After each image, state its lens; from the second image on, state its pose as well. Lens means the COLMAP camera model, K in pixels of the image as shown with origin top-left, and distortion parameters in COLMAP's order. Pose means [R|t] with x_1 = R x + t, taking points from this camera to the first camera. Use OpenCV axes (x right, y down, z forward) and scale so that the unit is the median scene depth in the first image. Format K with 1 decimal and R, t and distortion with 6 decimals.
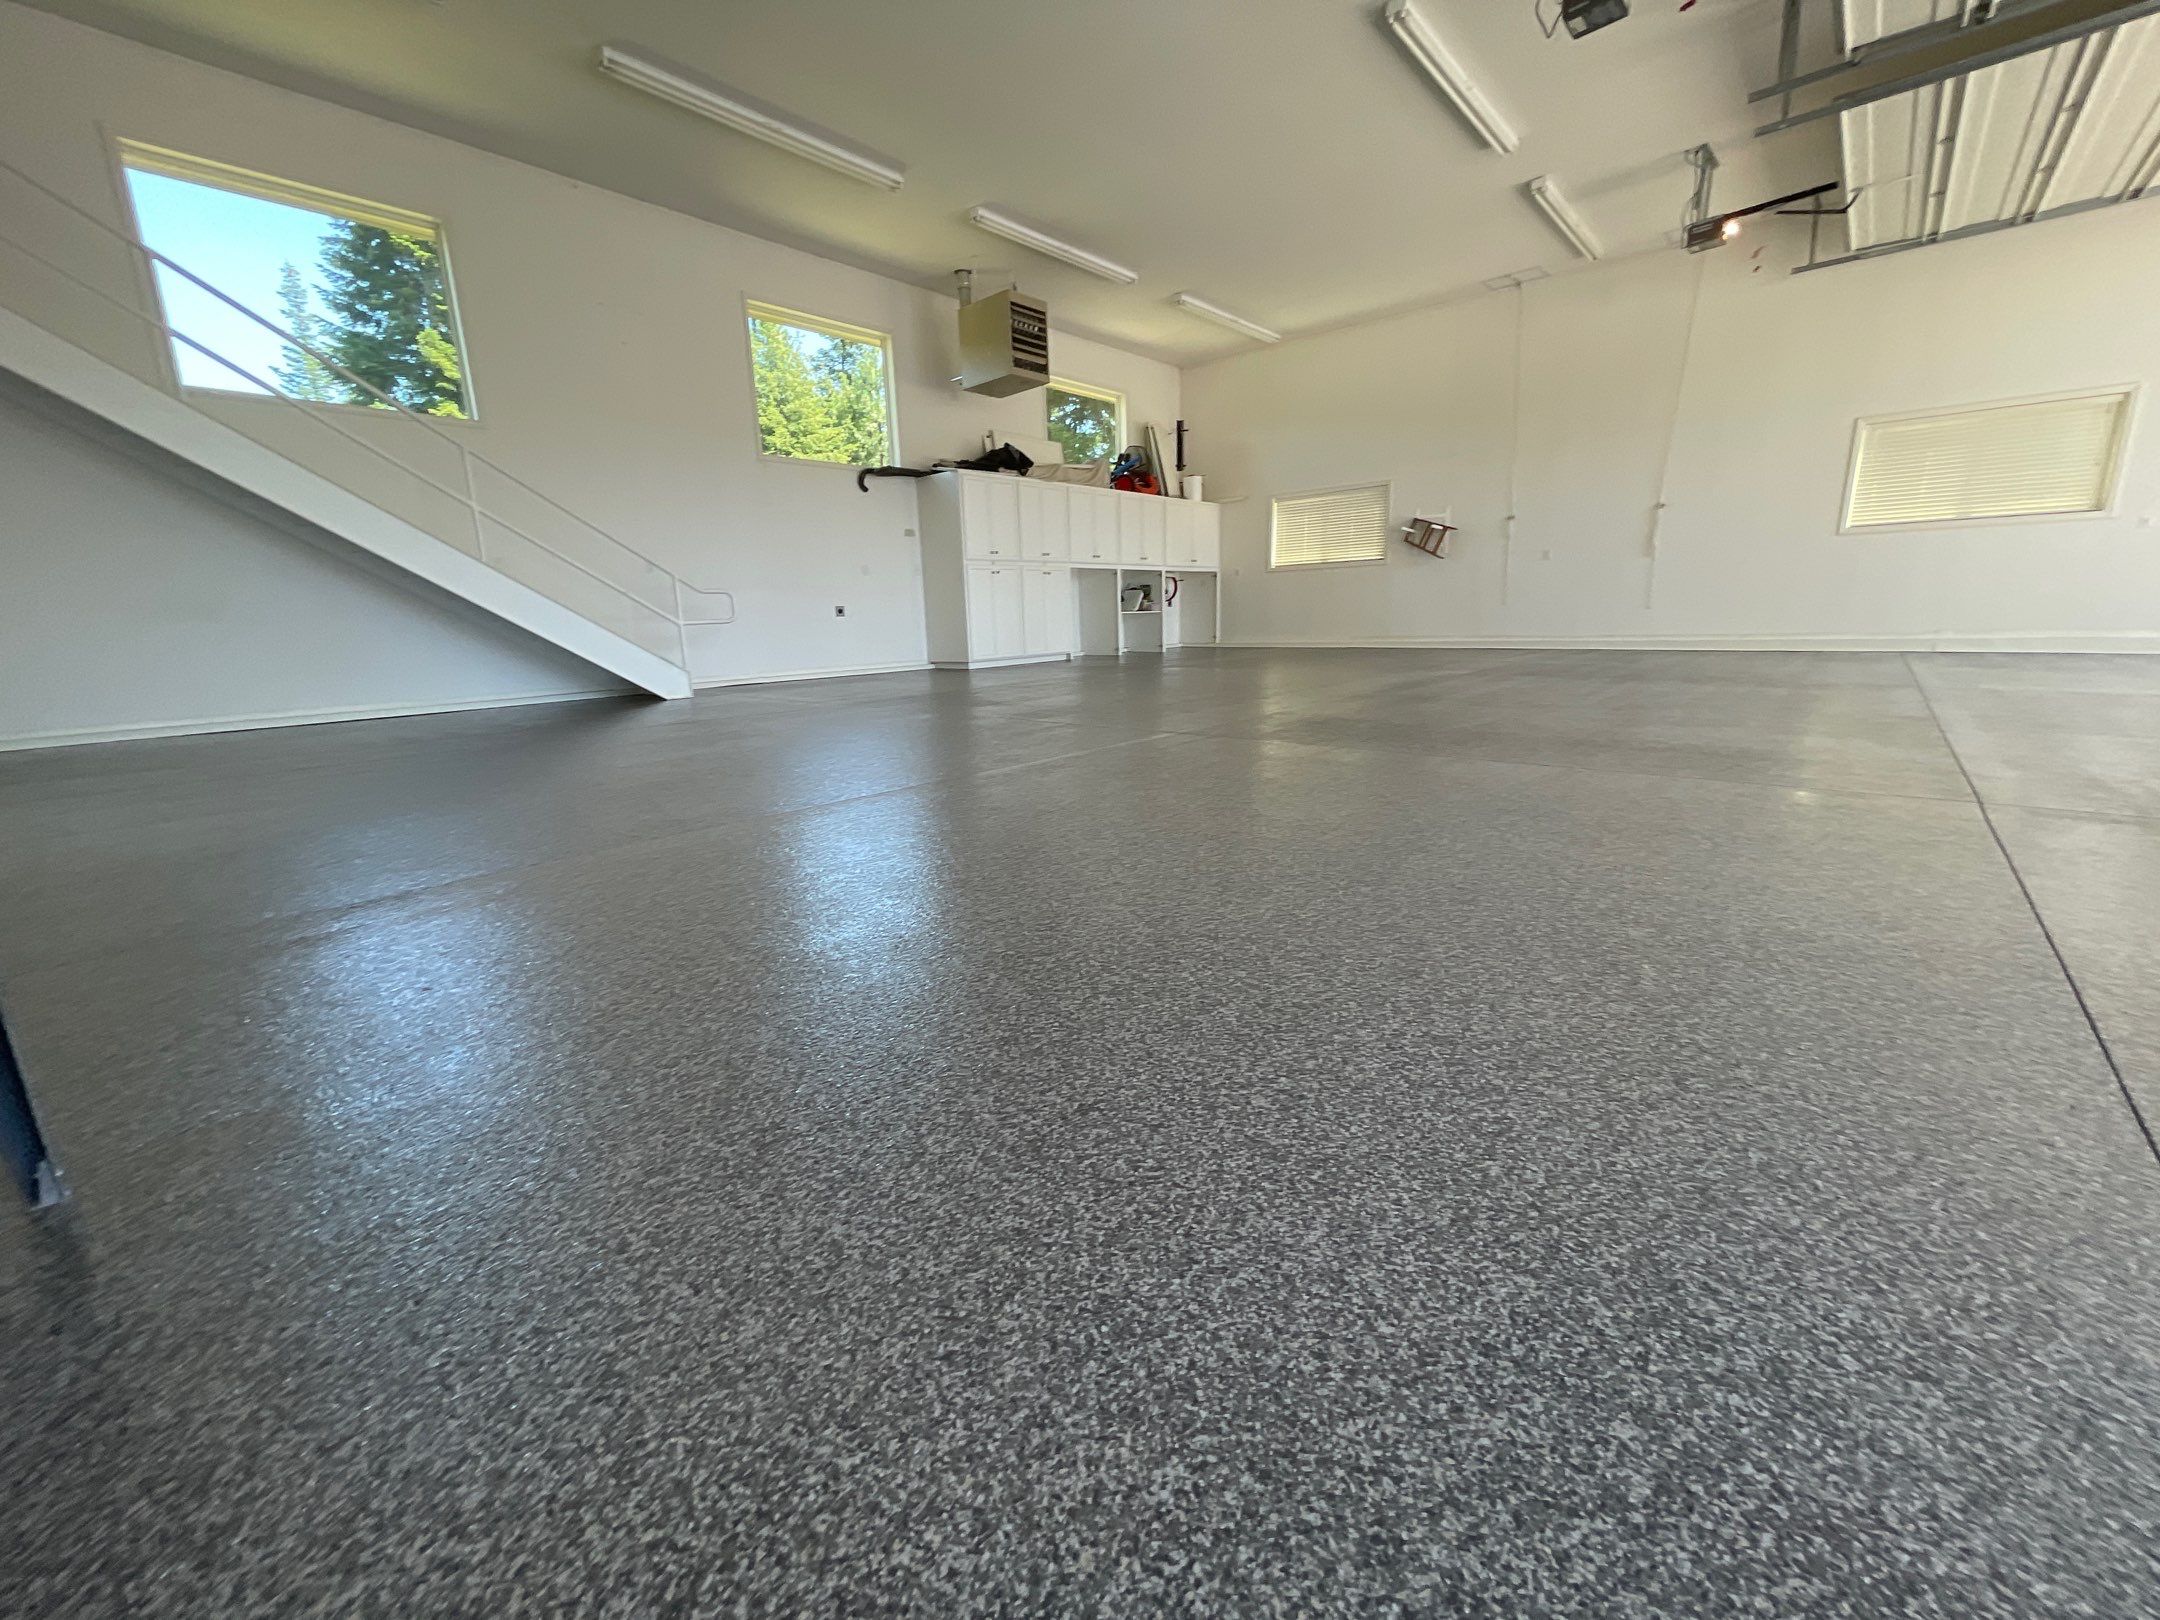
lens RADIAL K [[867.2, 0, 1075.8], [0, 867.2, 825.8], [0, 0, 1]] dist [-0.003453, 0.000466]
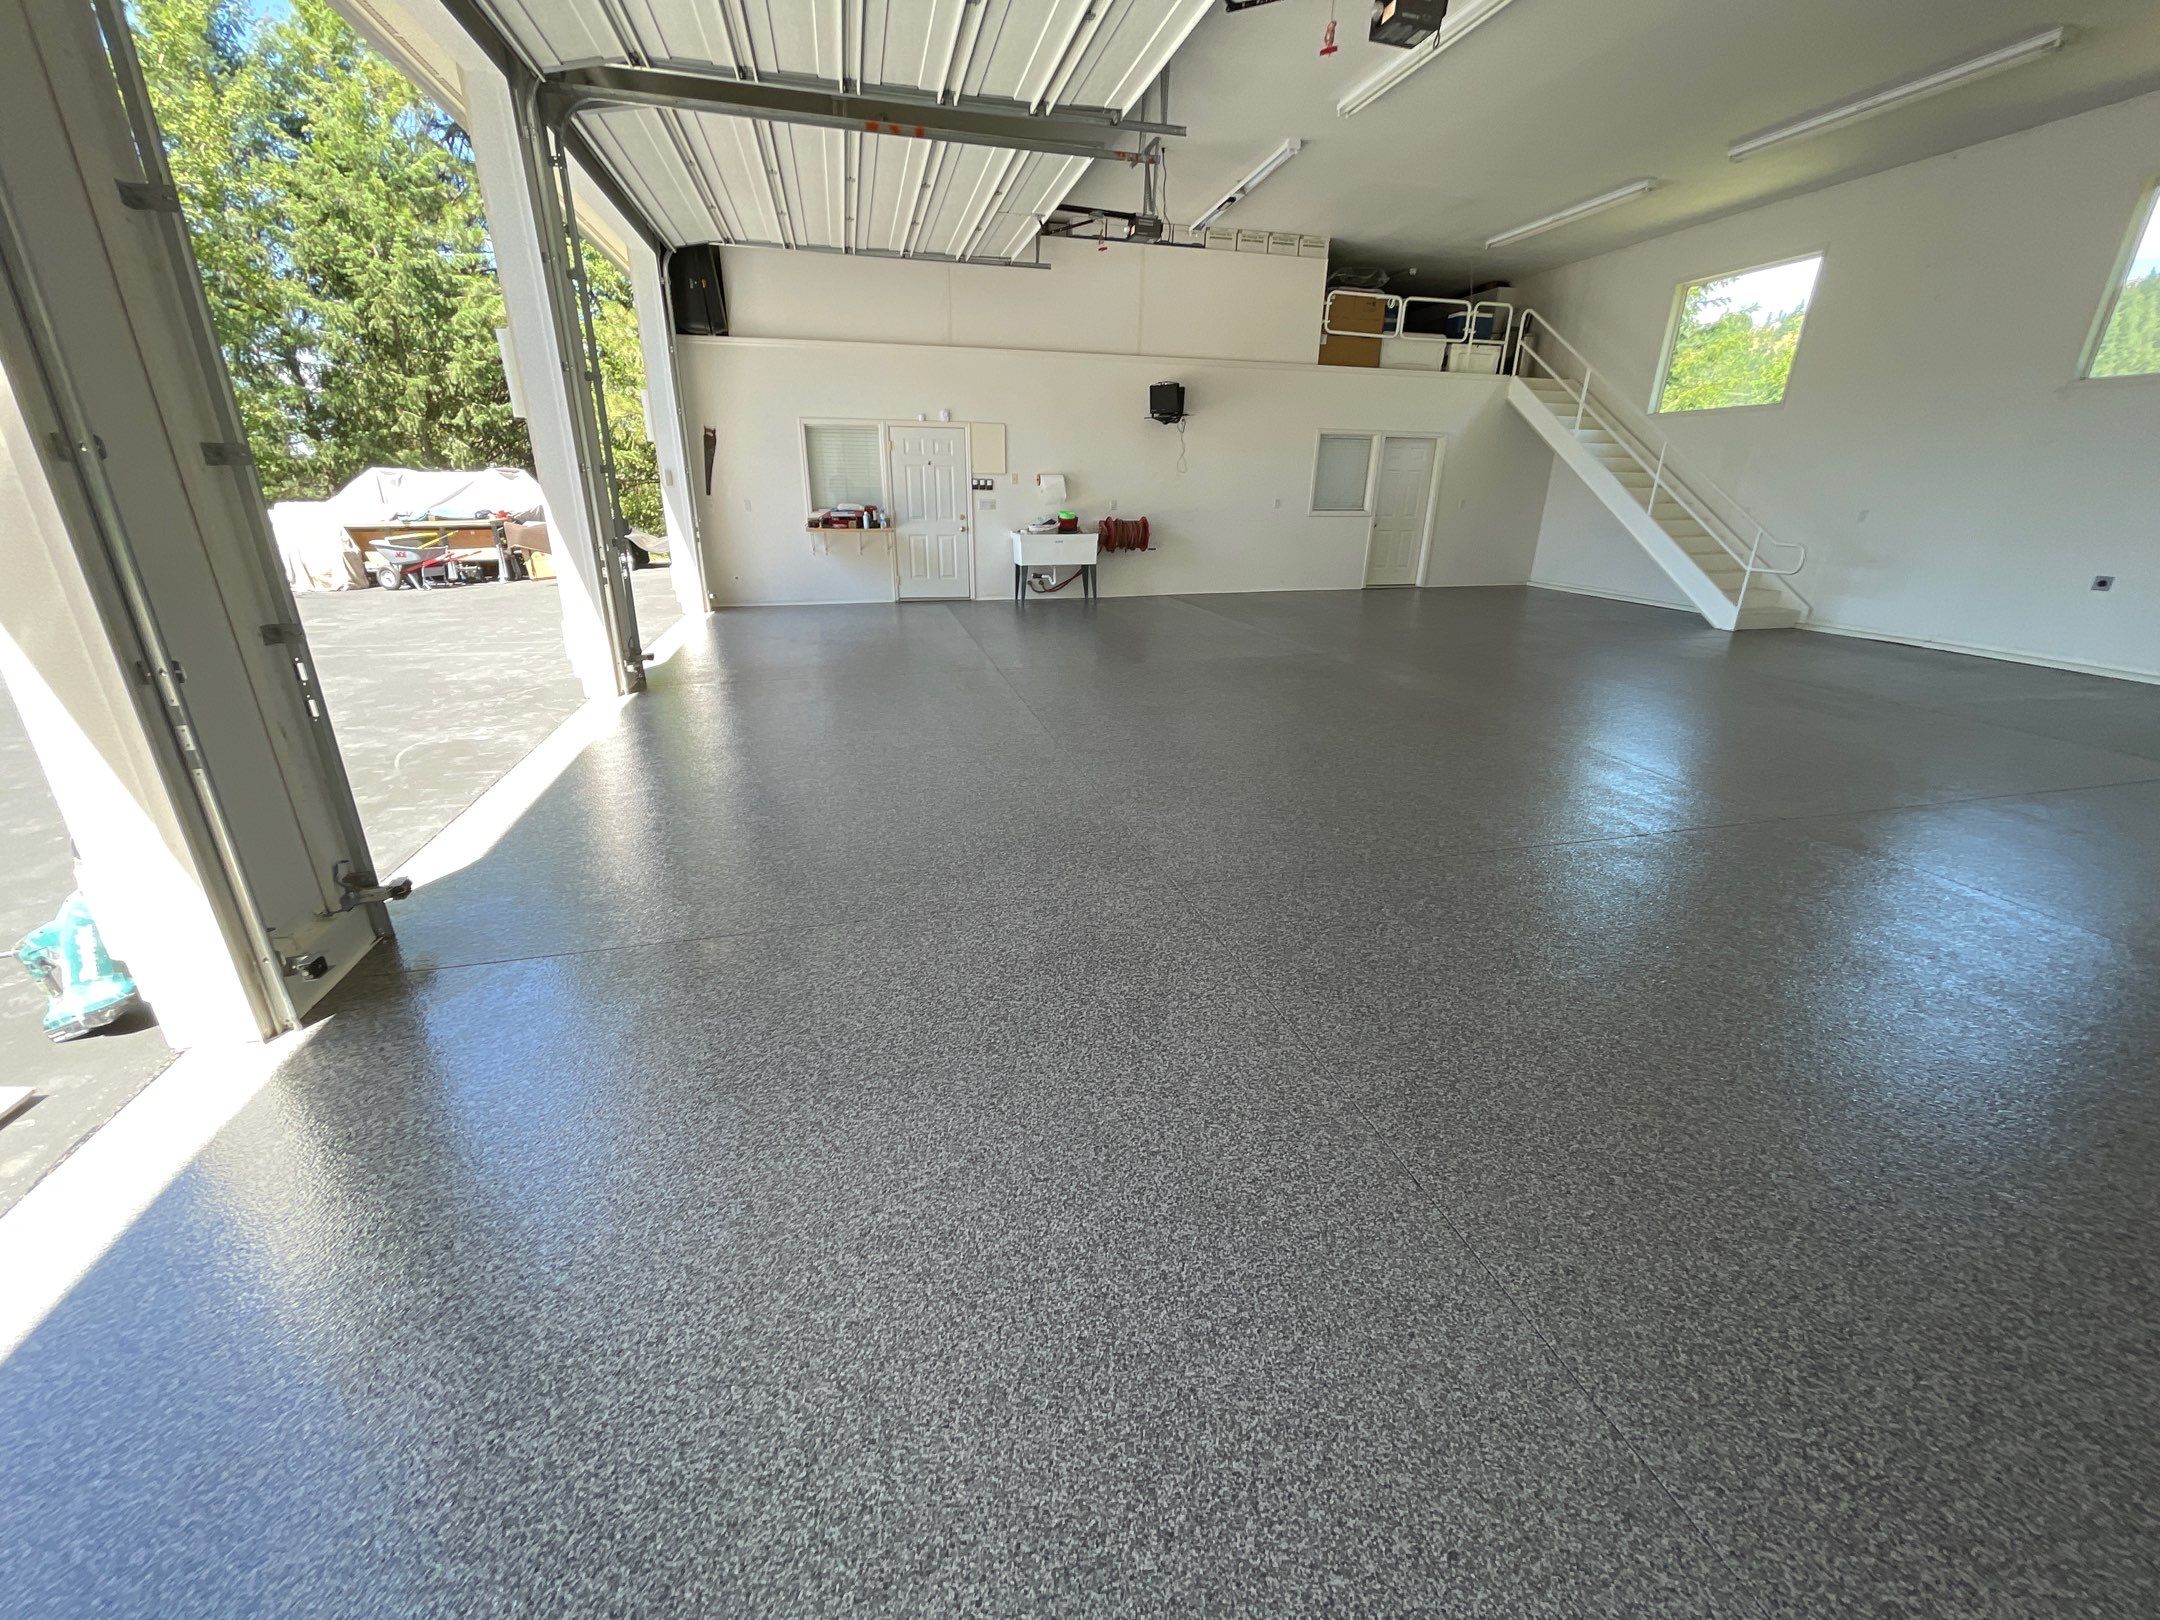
lens RADIAL K [[867.2, 0, 1074.3], [0, 867.2, 817.8], [0, 0, 1]] dist [-0.003453, 0.000466]
pose [[-0.572219, 0.322048, -0.754222, 1.047655], [-0.185944, 0.844771, 0.501784, -0.352694], [0.798743, 0.427373, -0.423511, 0.860691]]
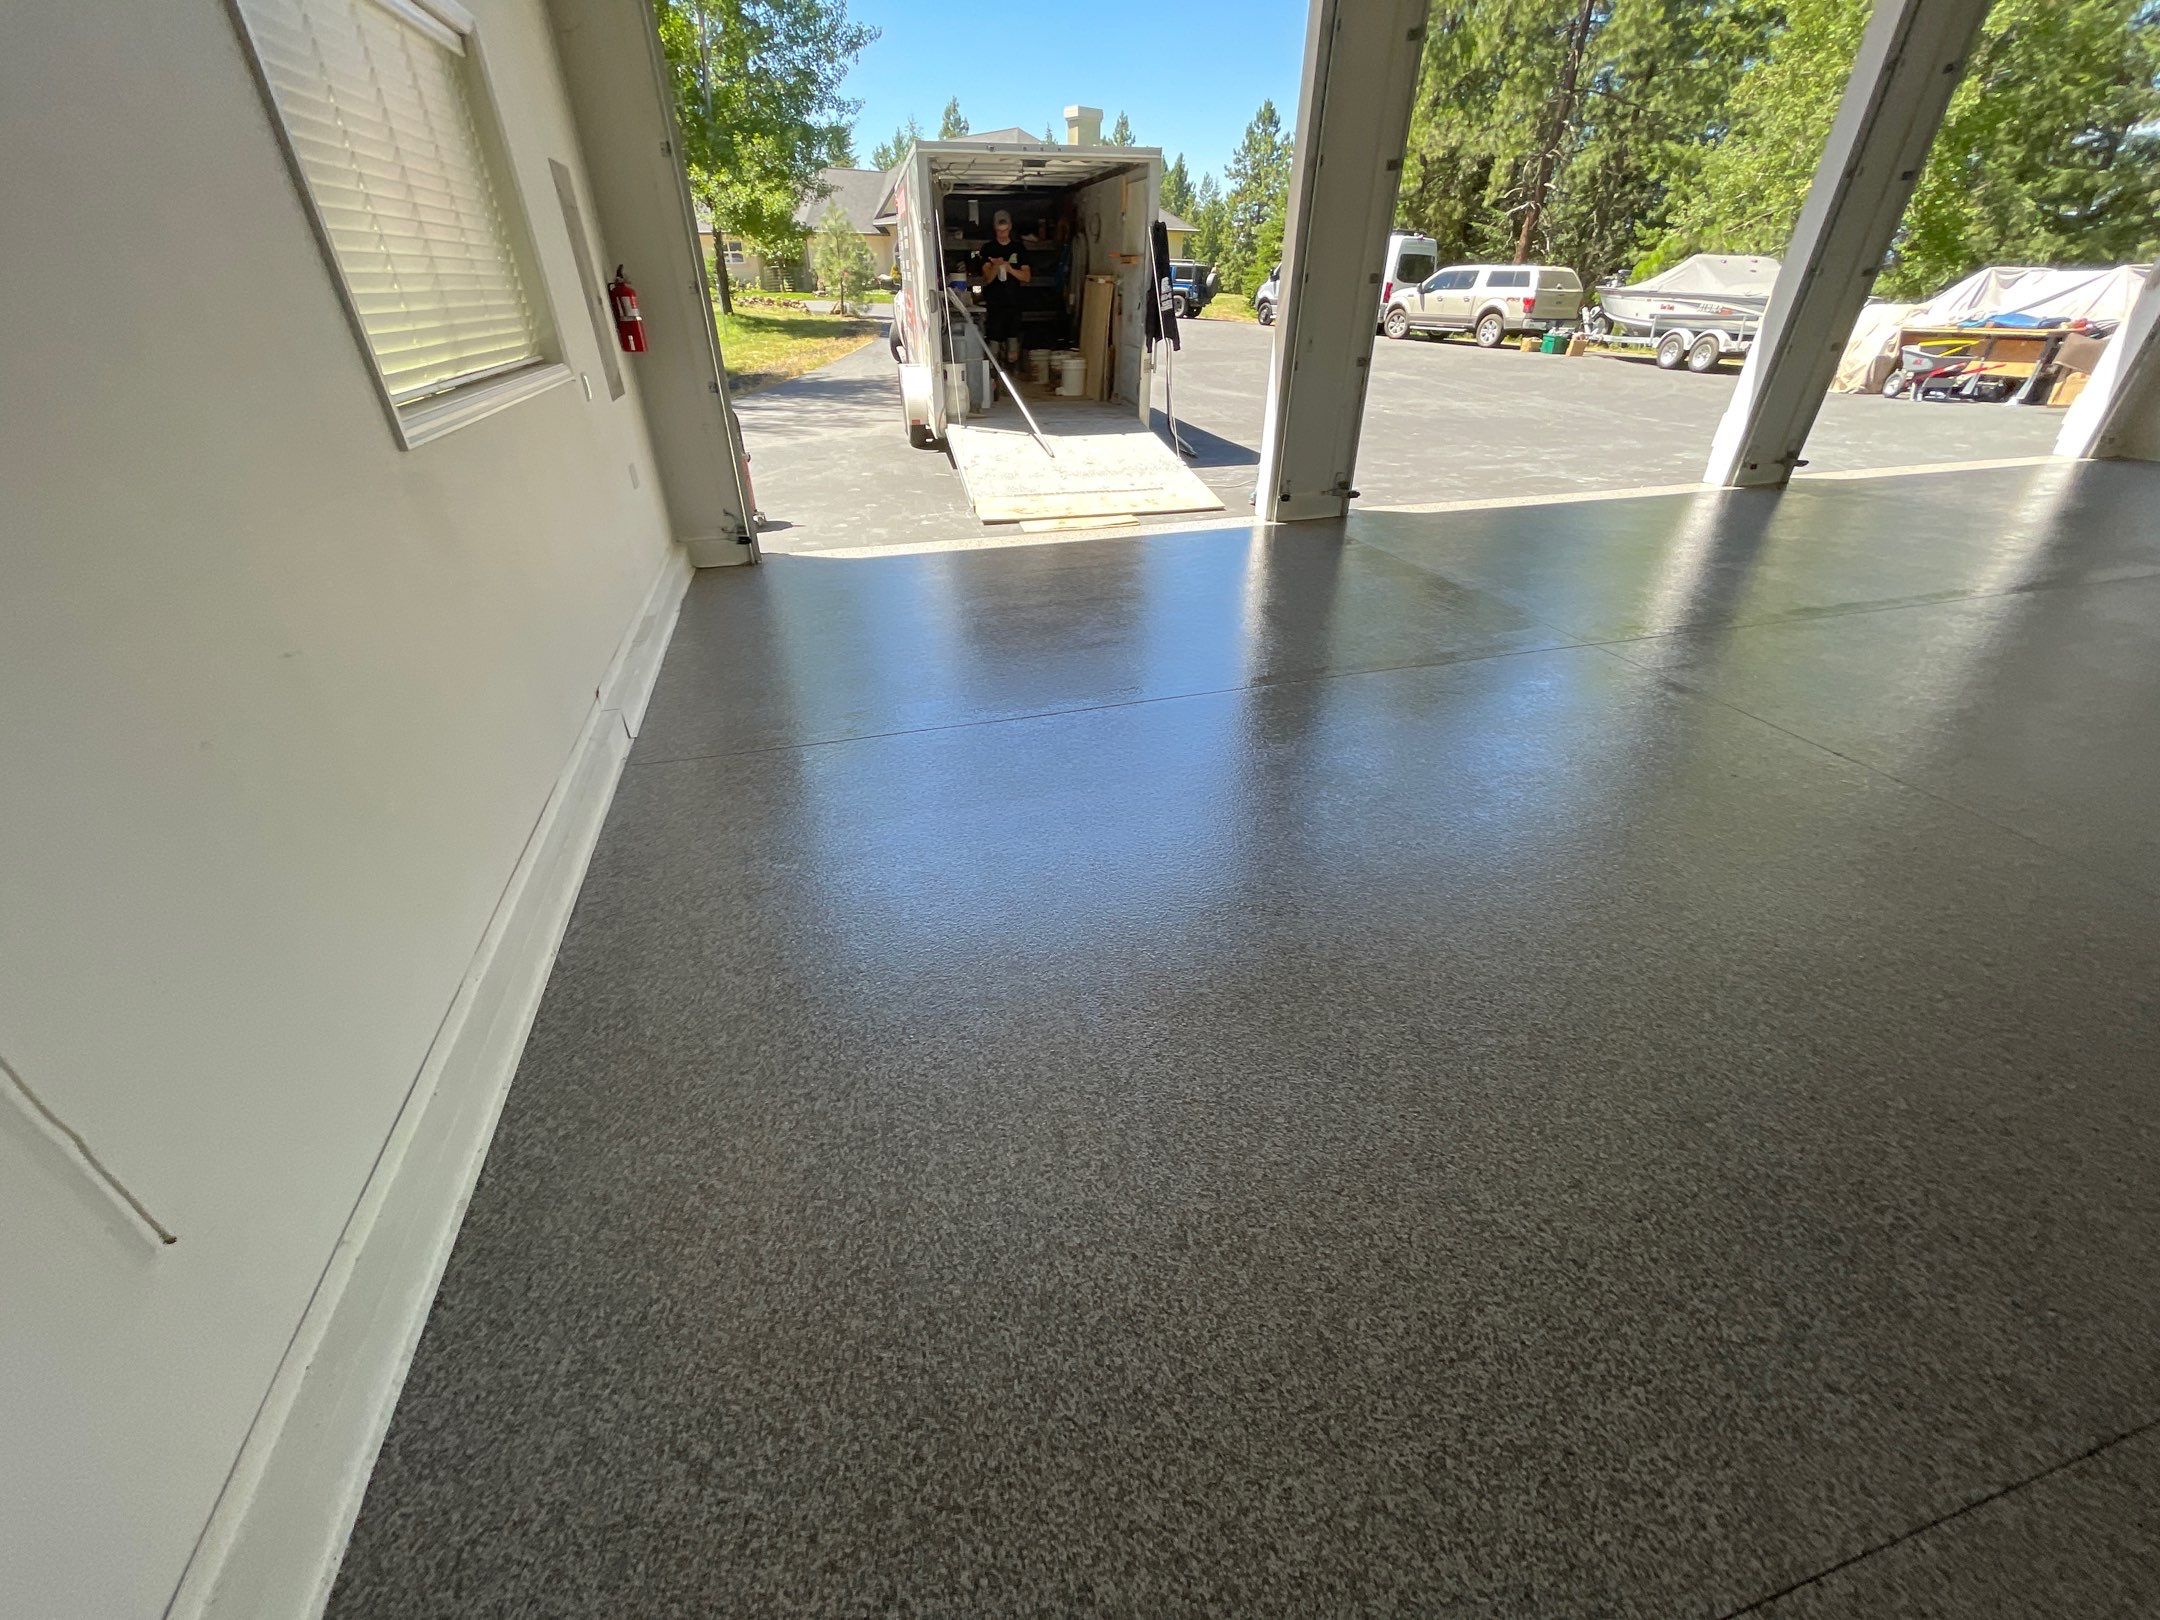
lens RADIAL K [[867.2, 0, 1074.2], [0, 867.2, 804.6], [0, 0, 1]] dist [-0.003453, 0.000466]
pose [[-0.831464, -0.251326, 0.495482, 0.684063], [0.168261, 0.736033, 0.655700, -0.447867], [-0.529486, 0.628562, -0.569697, 1.264997]]
